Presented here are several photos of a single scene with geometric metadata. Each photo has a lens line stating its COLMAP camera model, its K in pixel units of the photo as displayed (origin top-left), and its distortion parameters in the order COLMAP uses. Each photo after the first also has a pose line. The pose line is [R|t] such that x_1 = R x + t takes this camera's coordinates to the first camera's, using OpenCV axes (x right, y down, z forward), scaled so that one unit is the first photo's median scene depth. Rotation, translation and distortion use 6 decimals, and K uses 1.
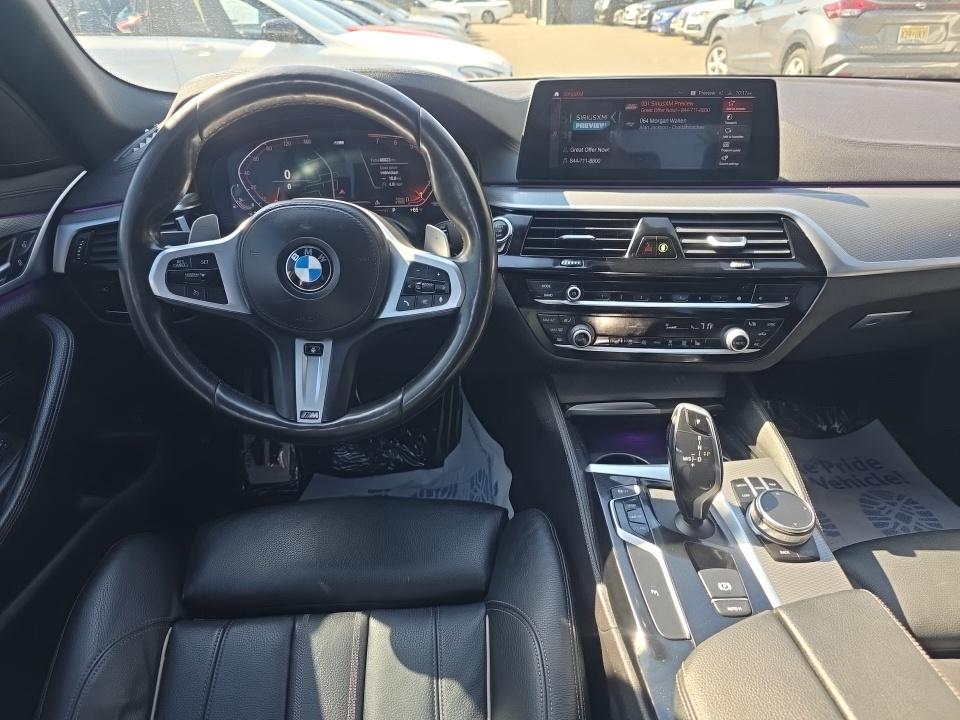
lens RADIAL K [[682.4, 0, 479.4], [0, 682.4, 361.2], [0, 0, 1]] dist [0.010532, -0.017958]
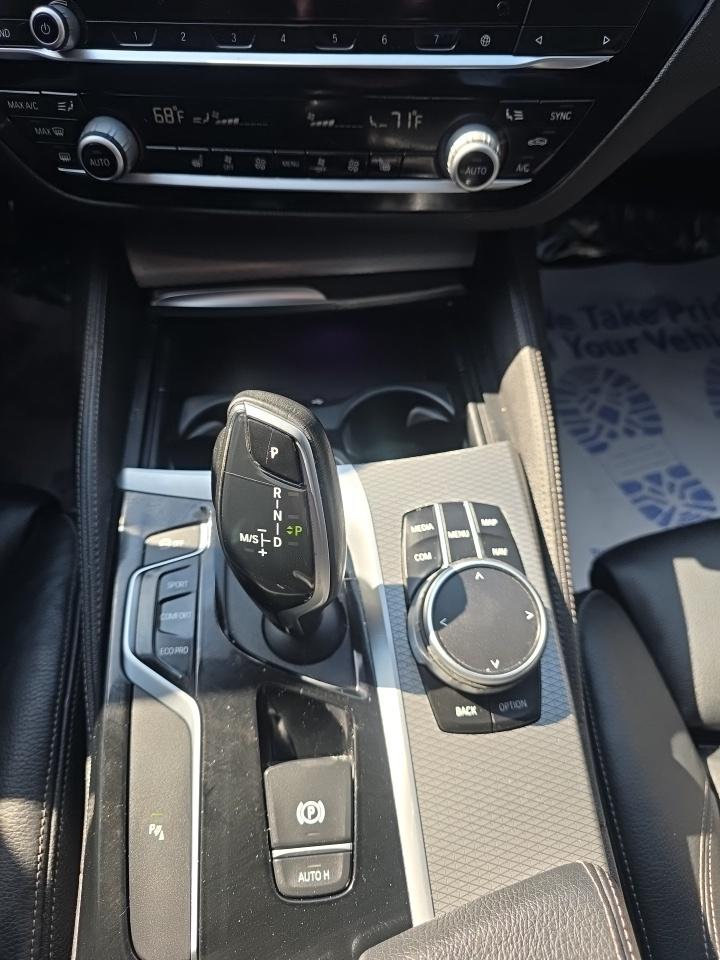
lens RADIAL K [[682.4, 0, 361.4], [0, 682.4, 479.9], [0, 0, 1]] dist [0.010532, -0.017958]
pose [[0.999660, -0.020837, 0.015693, 0.332726], [0.009953, 0.860751, 0.508929, -0.083734], [-0.024112, -0.508599, 0.860666, 0.610216]]
